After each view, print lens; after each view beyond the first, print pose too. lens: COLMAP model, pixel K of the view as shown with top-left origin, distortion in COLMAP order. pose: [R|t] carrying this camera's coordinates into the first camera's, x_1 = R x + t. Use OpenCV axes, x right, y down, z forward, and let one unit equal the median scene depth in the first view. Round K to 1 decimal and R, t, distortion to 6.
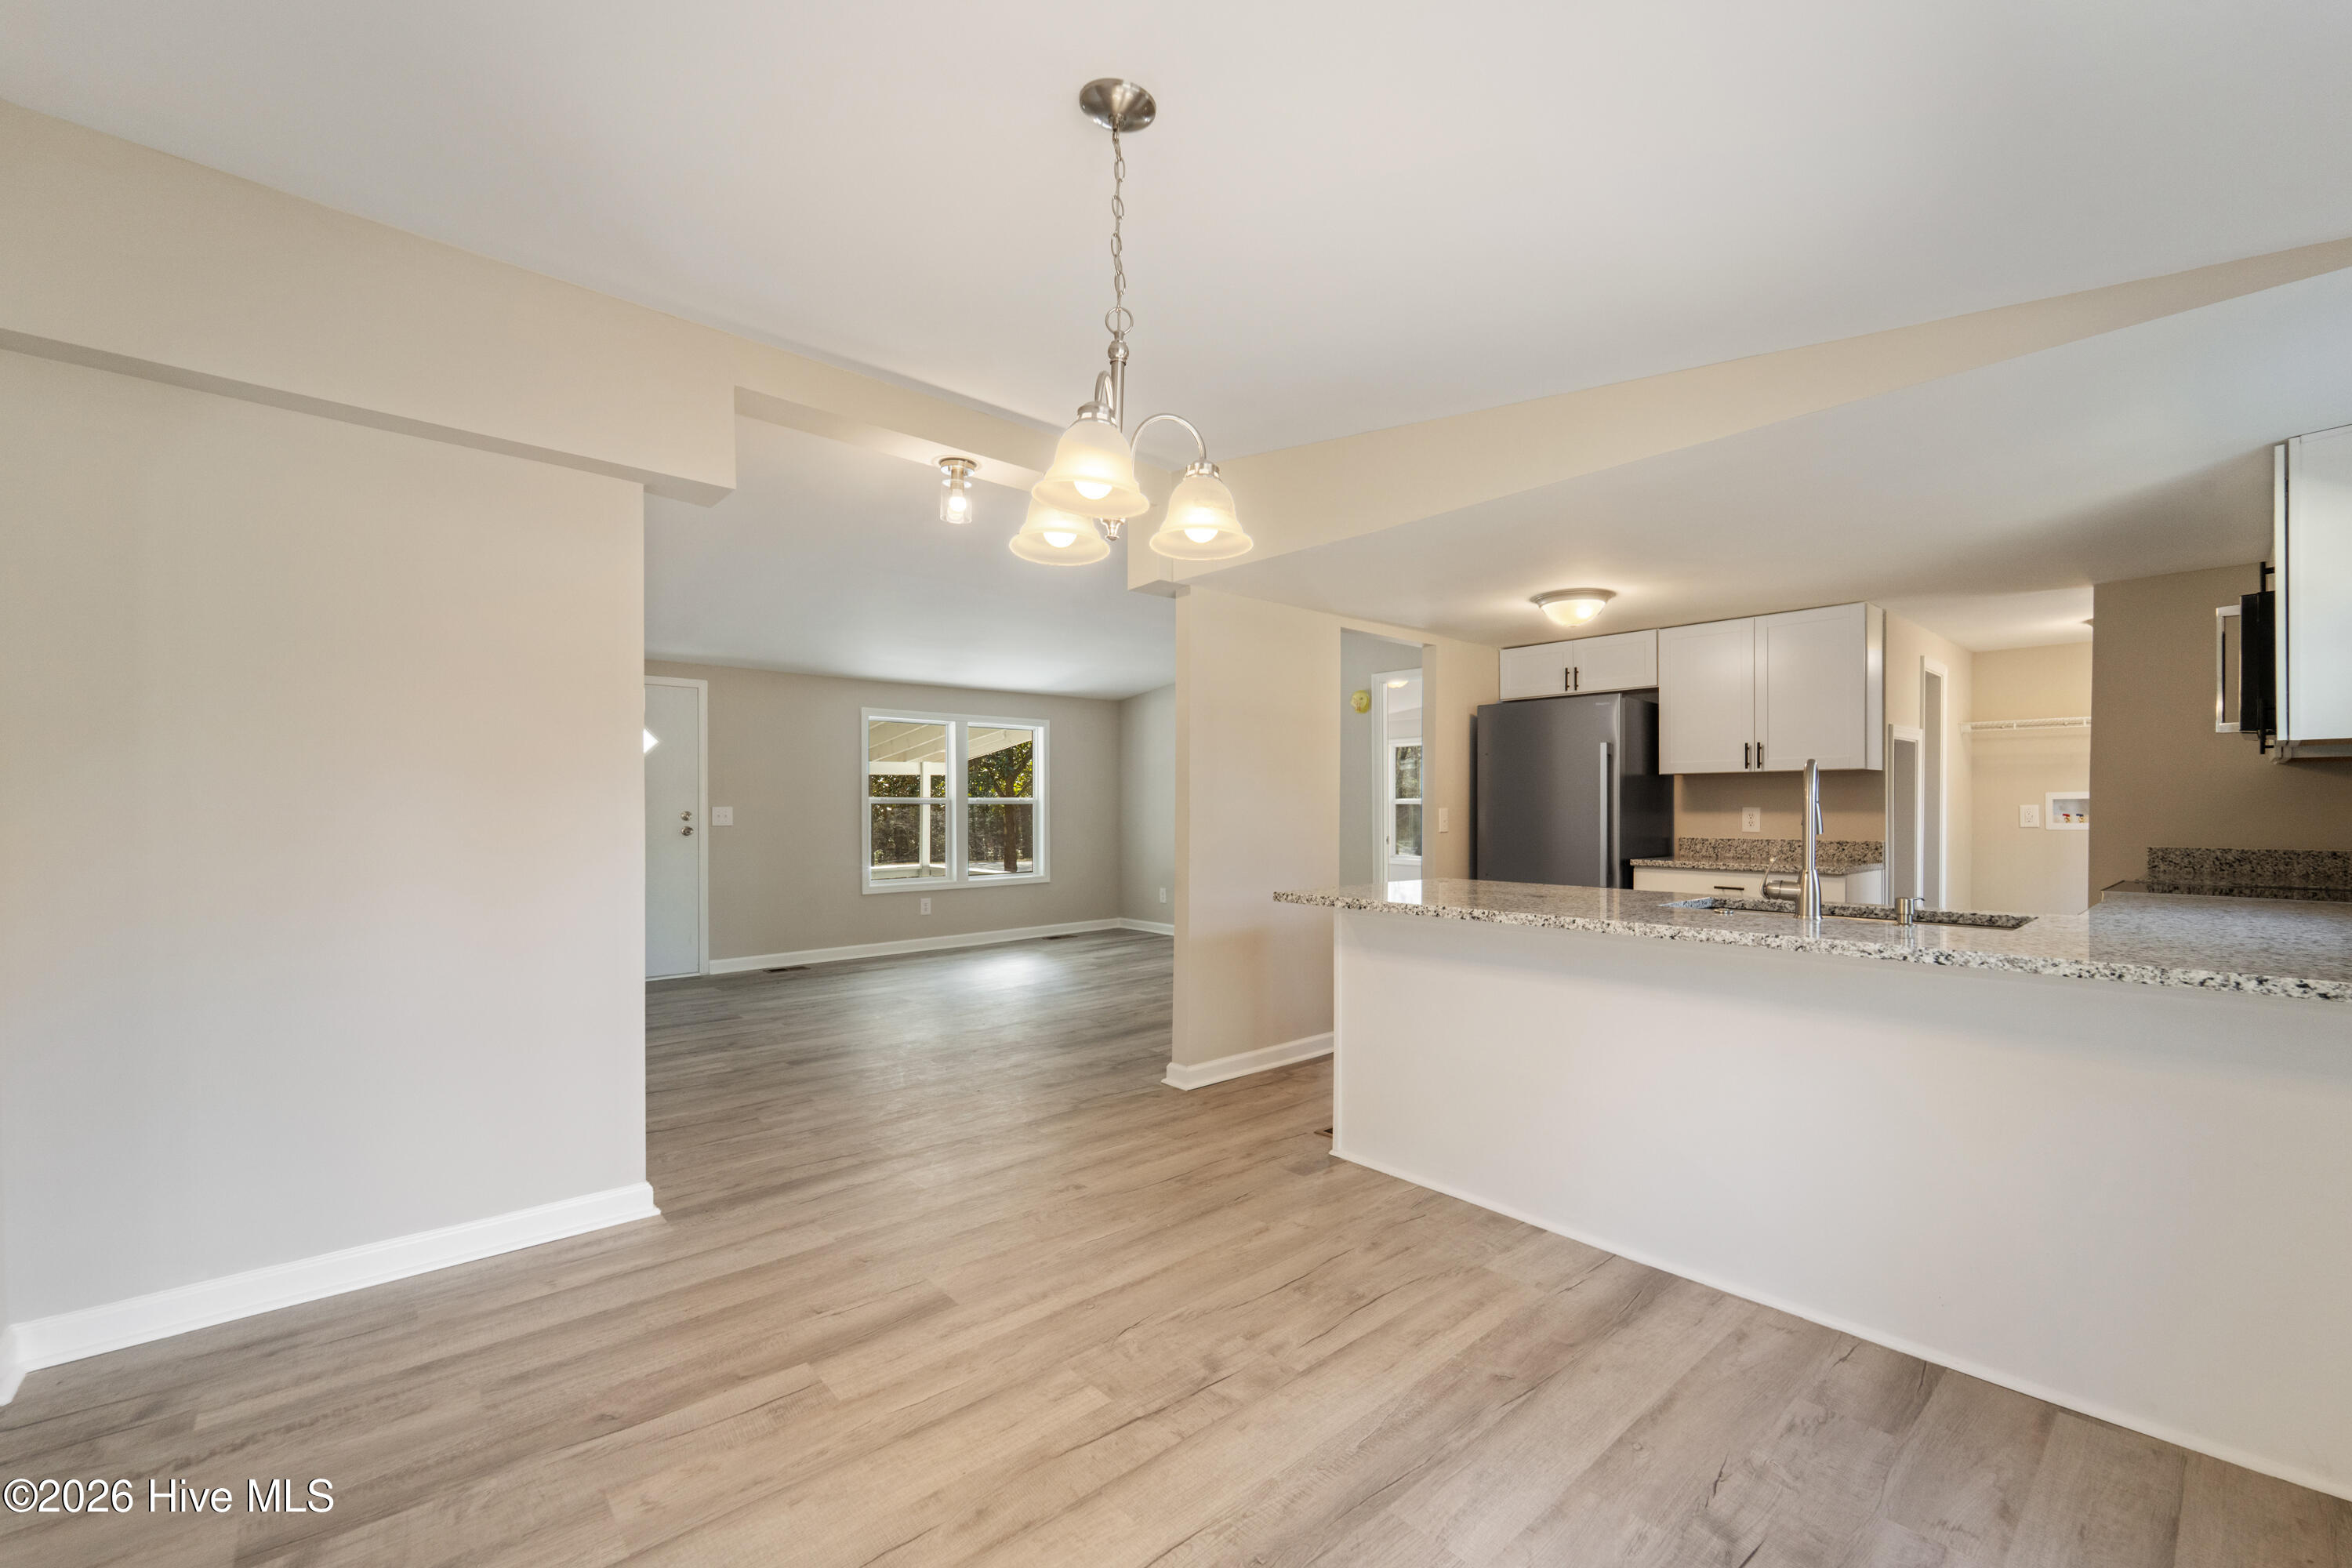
lens RADIAL K [[953.8, 0, 1143.5], [0, 953.8, 817.0], [0, 0, 1]] dist [0.001697, -0.002141]
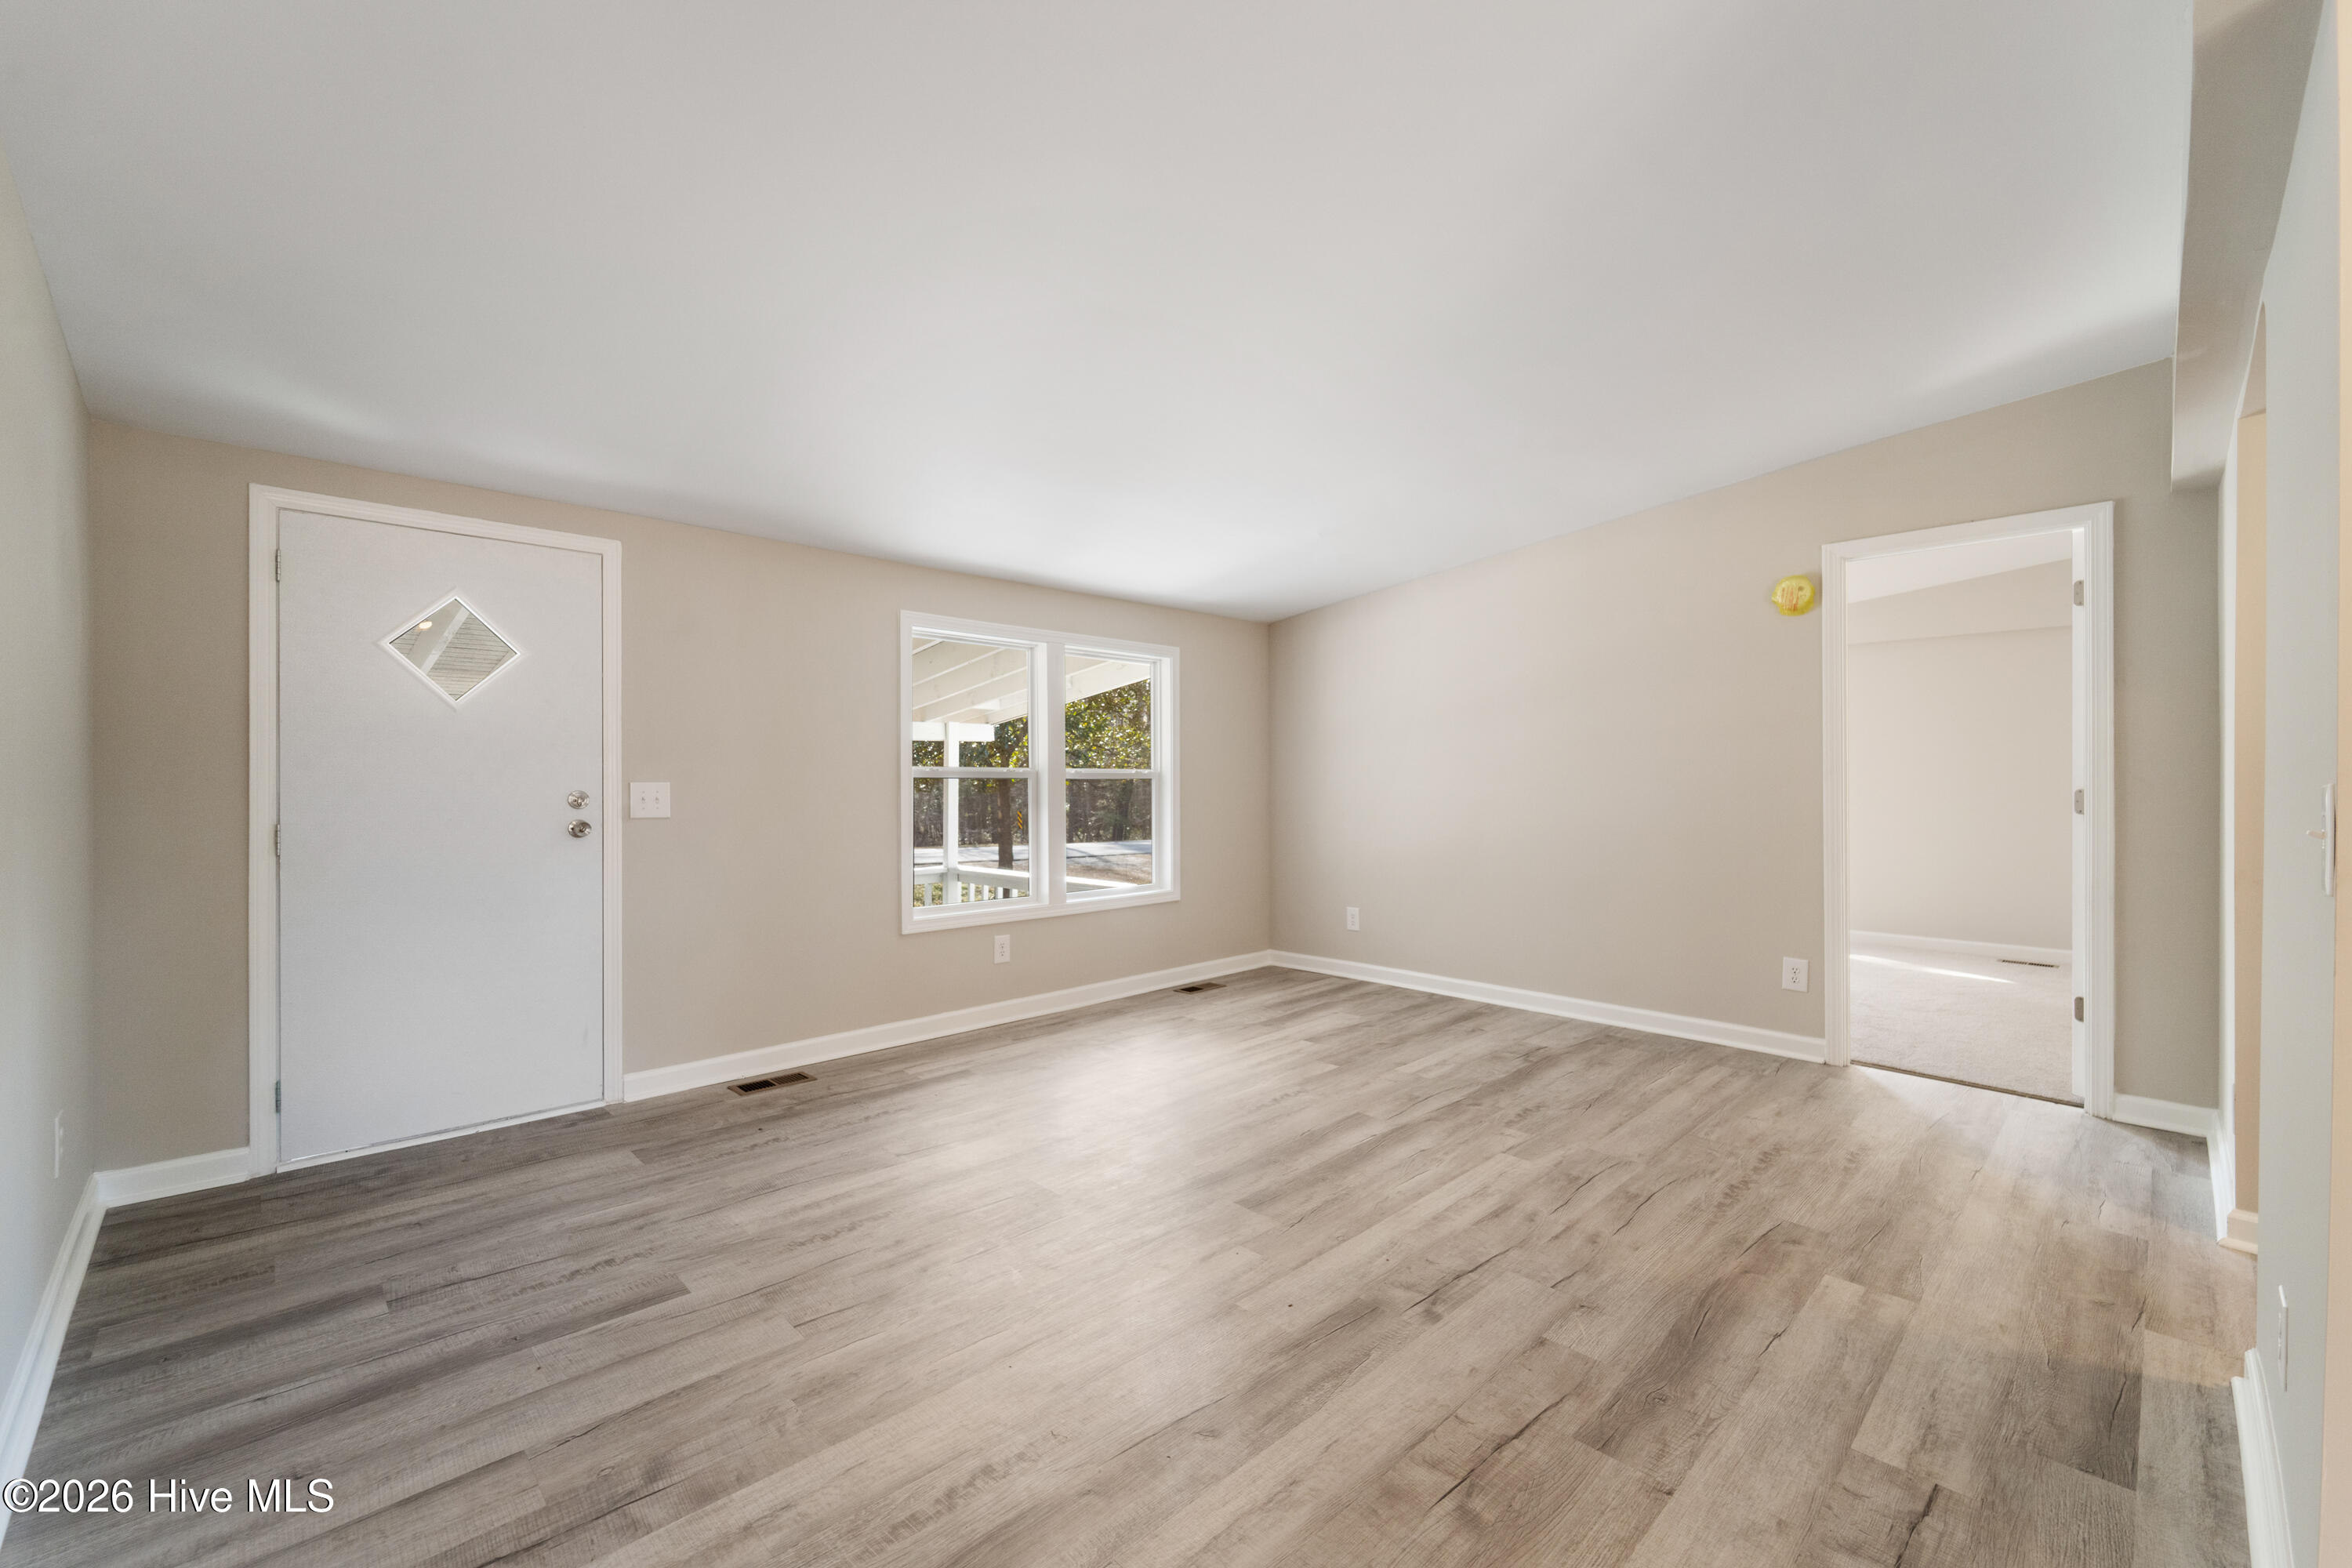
lens RADIAL K [[953.8, 0, 1157.4], [0, 953.8, 786.9], [0, 0, 1]] dist [0.001697, -0.002141]
pose [[0.998374, -0.003662, 0.056889, -0.171269], [0.004246, 0.999939, -0.010154, -0.001380], [-0.056849, 0.010379, 0.998329, 0.408987]]
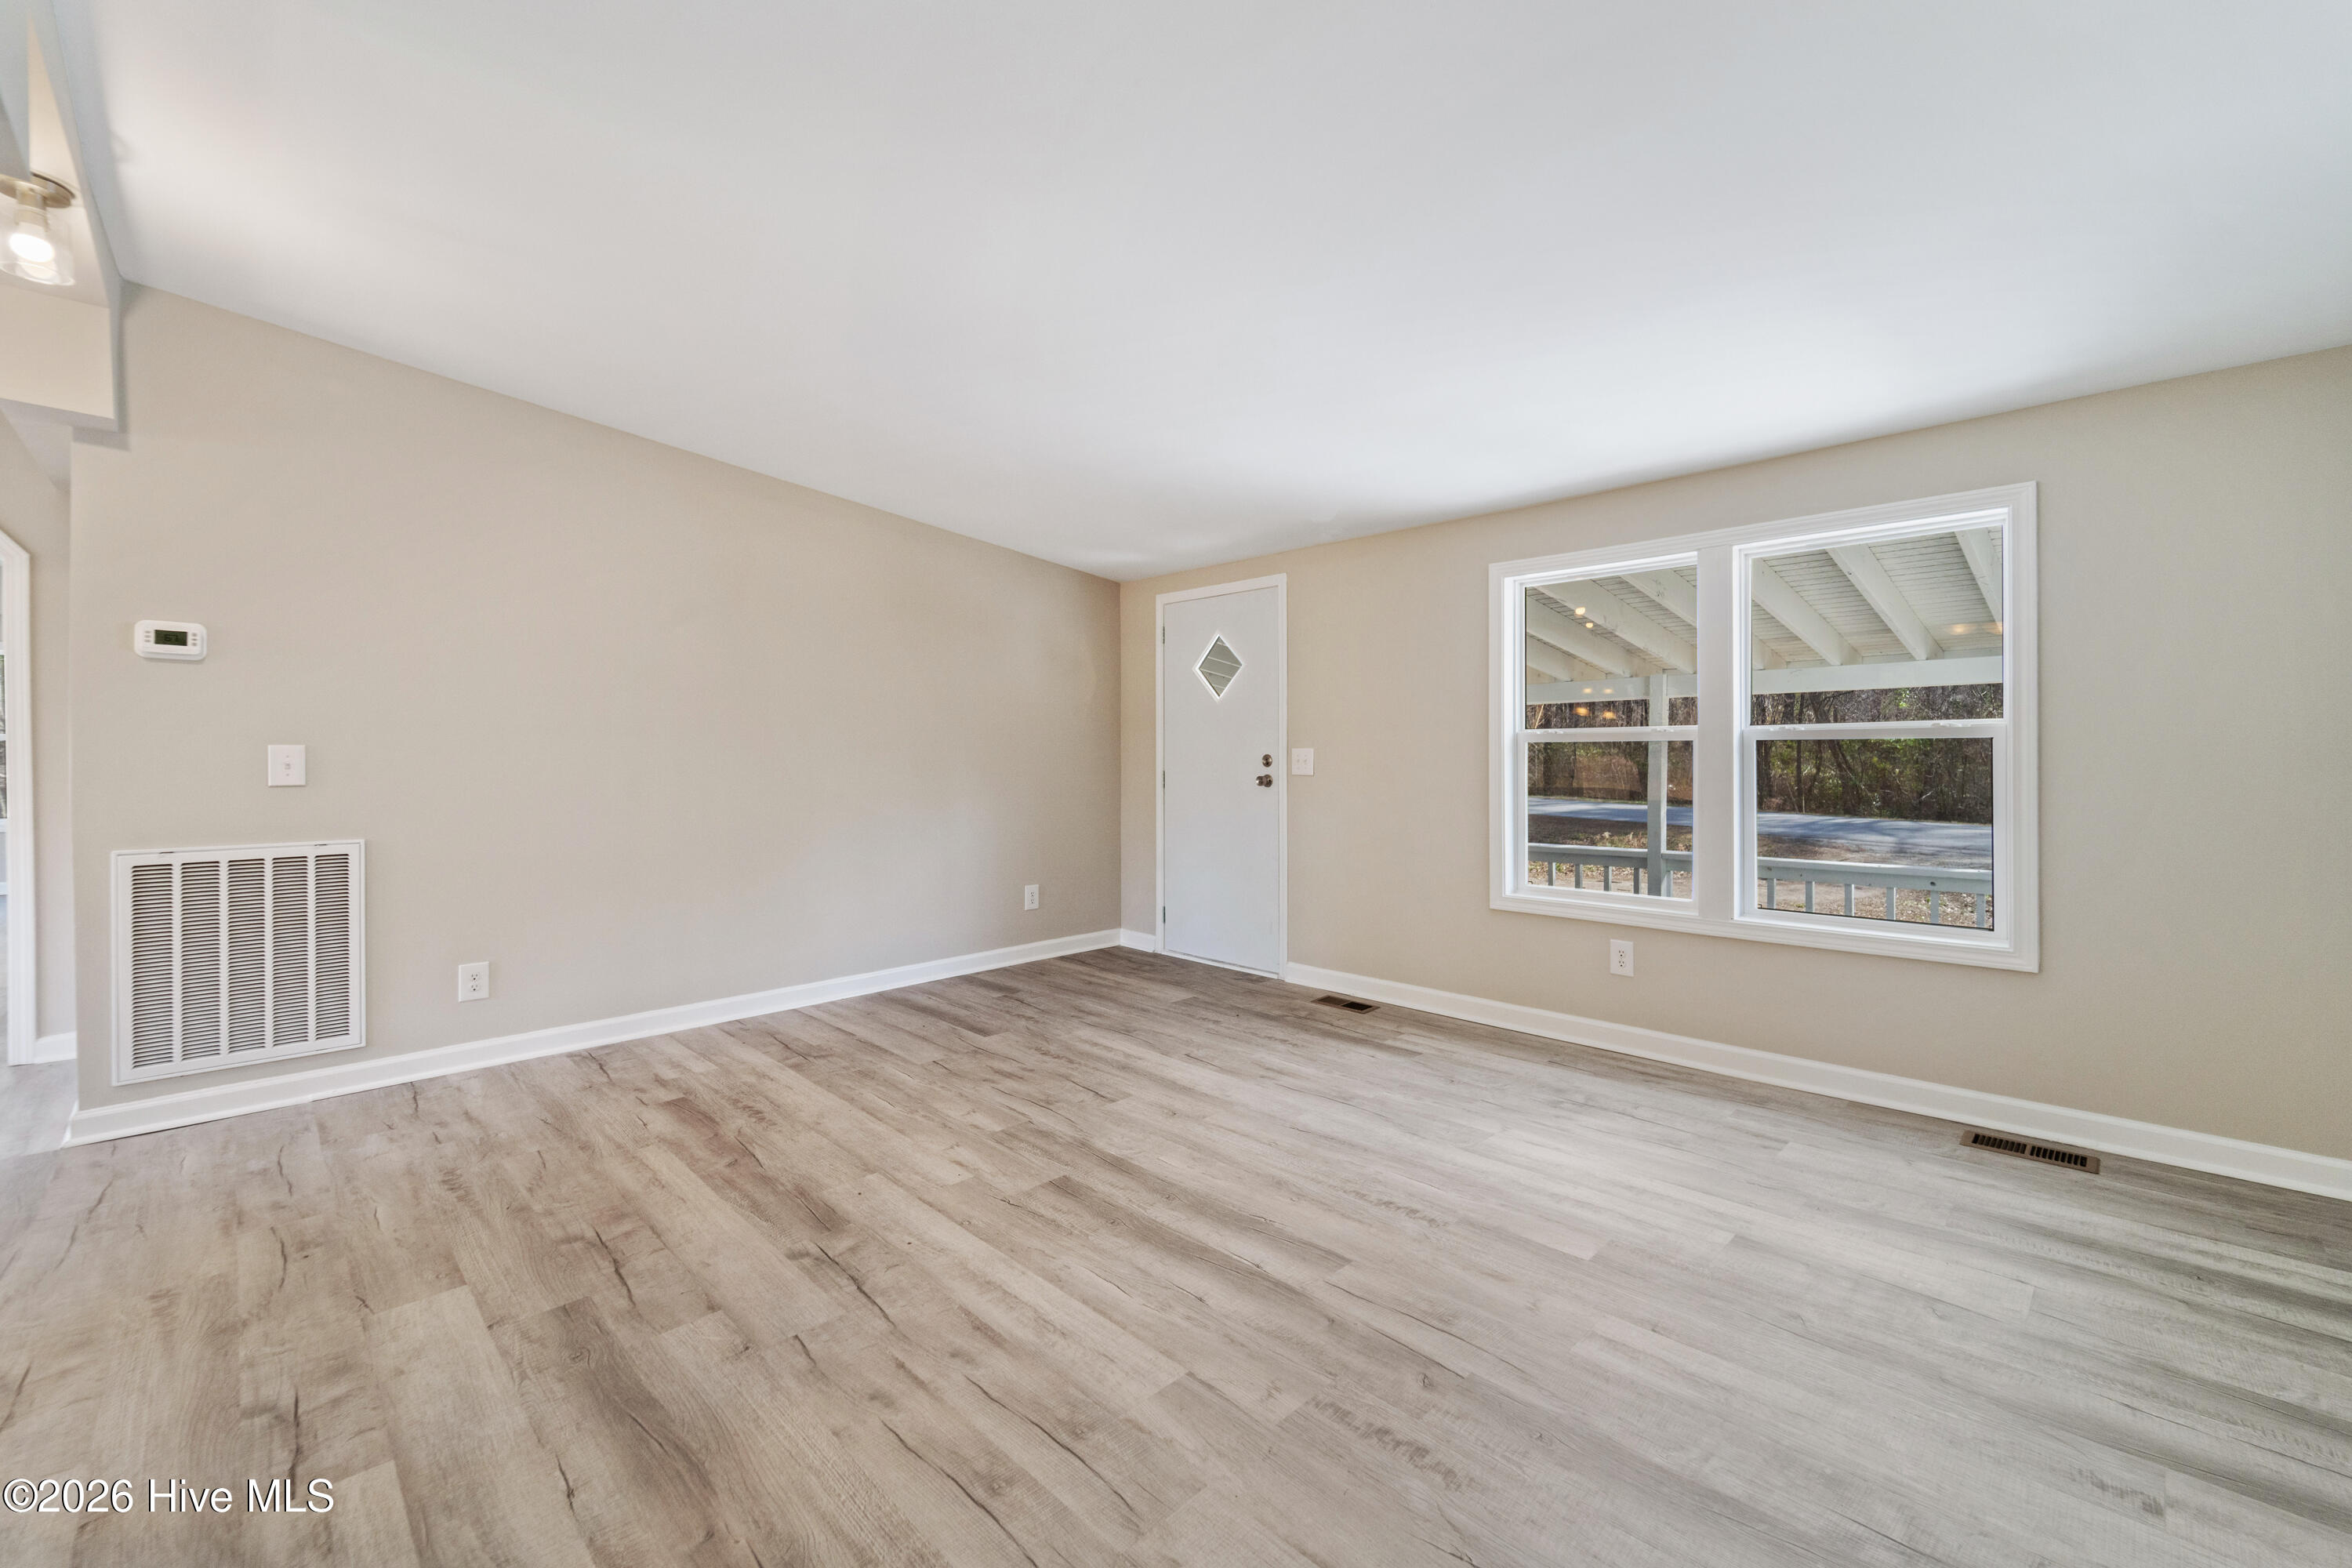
lens RADIAL K [[953.8, 0, 1221.6], [0, 953.8, 758.8], [0, 0, 1]] dist [0.001697, -0.002141]
pose [[0.105796, 0.006524, -0.994366, 0.229491], [-0.010727, 0.999928, 0.005420, -0.005350], [0.994330, 0.010093, 0.105858, 0.781620]]
